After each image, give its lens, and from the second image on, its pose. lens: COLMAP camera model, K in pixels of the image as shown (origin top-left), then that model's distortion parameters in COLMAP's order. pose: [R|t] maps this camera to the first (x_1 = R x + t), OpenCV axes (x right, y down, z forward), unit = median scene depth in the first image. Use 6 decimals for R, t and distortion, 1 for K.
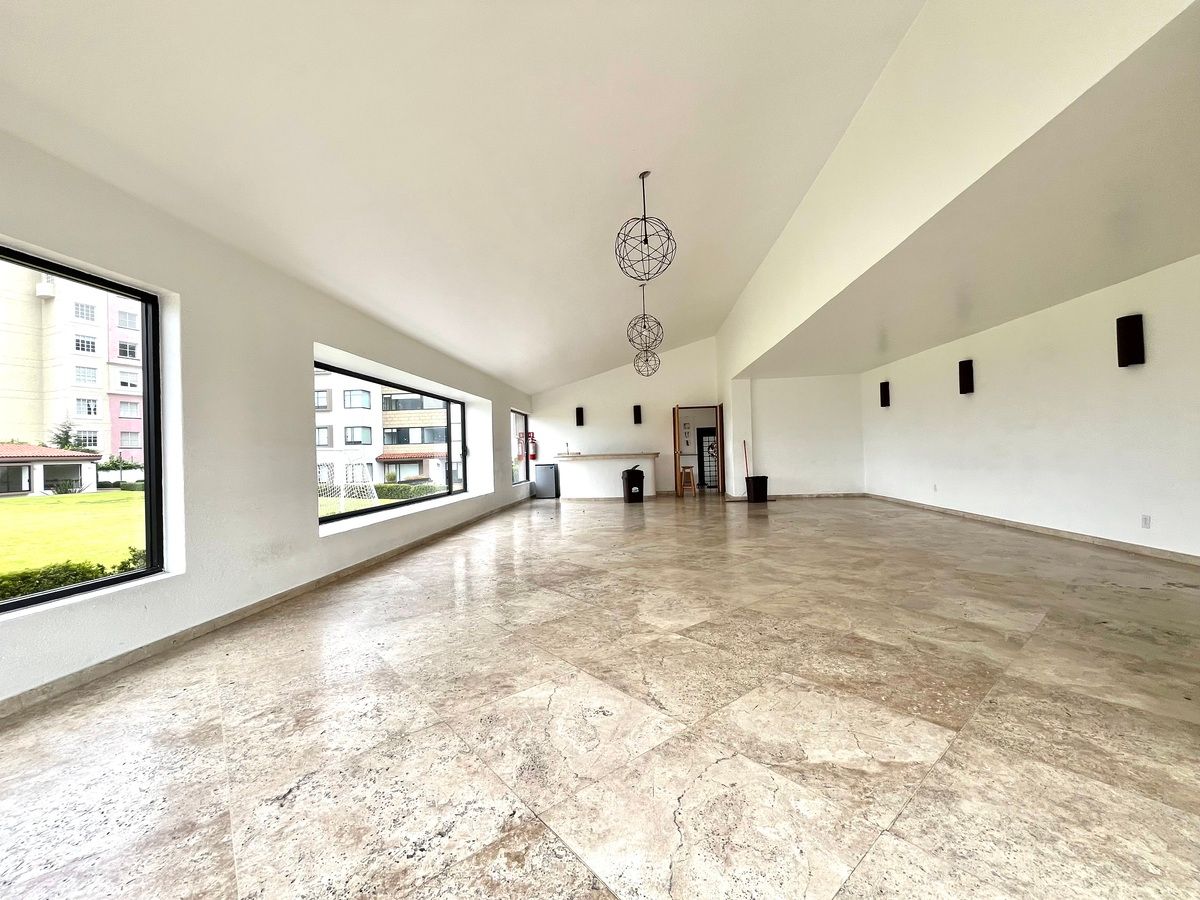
lens RADIAL K [[487.7, 0, 600.9], [0, 487.7, 450.1], [0, 0, 1]] dist [-0.006609, -0.000398]
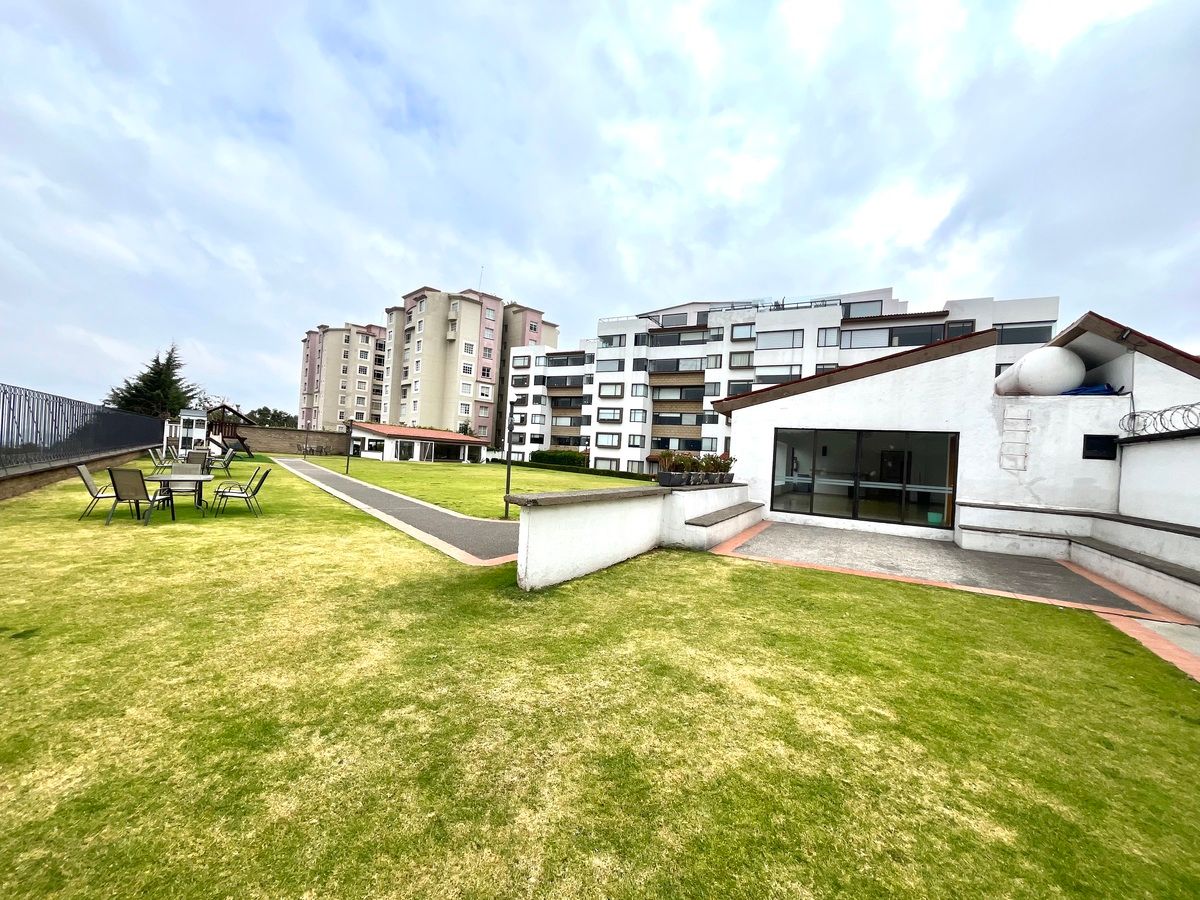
lens RADIAL K [[487.7, 0, 597.0], [0, 487.7, 449.6], [0, 0, 1]] dist [-0.006609, -0.000398]
pose [[0.908410, 0.080144, -0.410327, -0.022158], [-0.085586, 0.996318, 0.005121, -0.003050], [0.409226, 0.030466, 0.911924, -0.339621]]
